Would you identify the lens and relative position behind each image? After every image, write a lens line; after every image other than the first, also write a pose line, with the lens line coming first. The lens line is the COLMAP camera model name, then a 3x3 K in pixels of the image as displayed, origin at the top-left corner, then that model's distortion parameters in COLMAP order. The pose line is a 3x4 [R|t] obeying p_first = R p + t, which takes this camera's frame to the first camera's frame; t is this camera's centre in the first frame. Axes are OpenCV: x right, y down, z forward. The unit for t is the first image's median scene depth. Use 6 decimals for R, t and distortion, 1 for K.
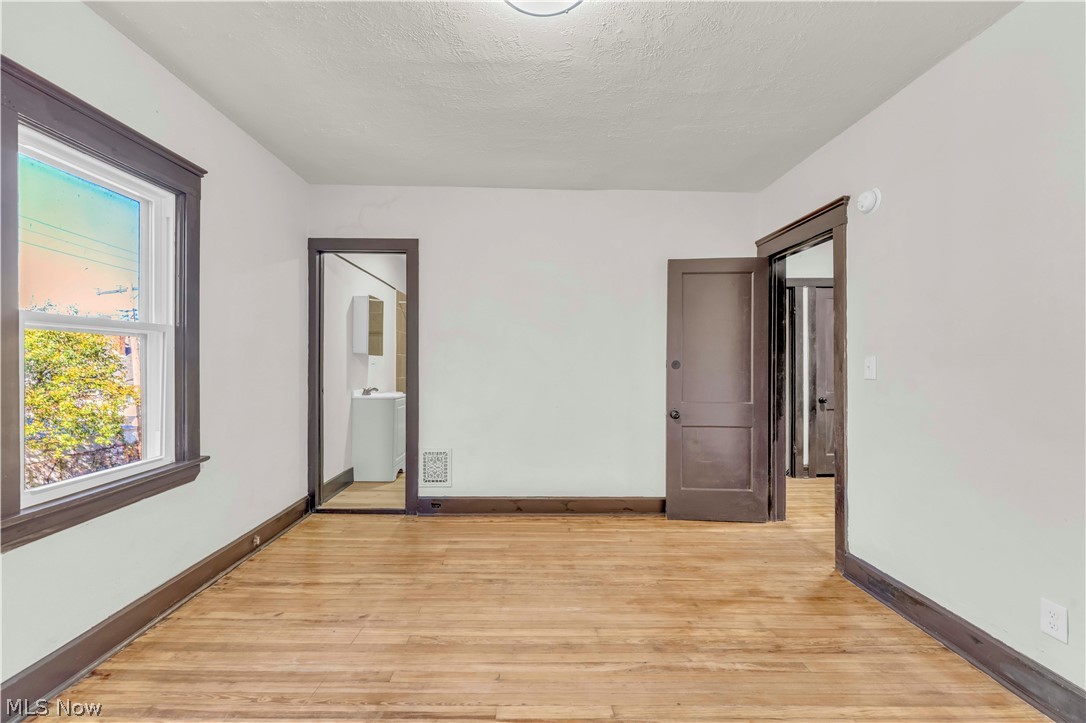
lens RADIAL K [[442.2, 0, 543.0], [0, 442.2, 361.5], [0, 0, 1]] dist [0.000861, 0.000240]
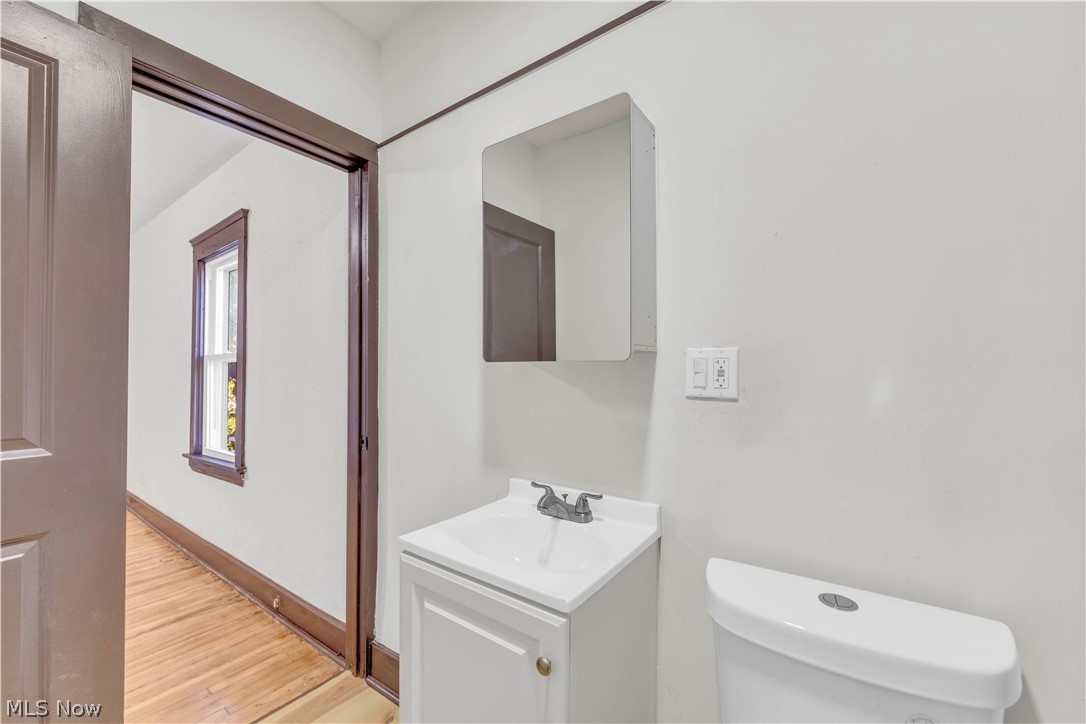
lens RADIAL K [[442.2, 0, 543.0], [0, 442.2, 362.0], [0, 0, 1]] dist [0.000861, 0.000240]
pose [[-0.615414, -0.016709, -0.788027, -0.347205], [-0.001485, 0.999798, -0.020039, -0.020633], [0.788202, -0.011163, -0.615315, 2.160457]]
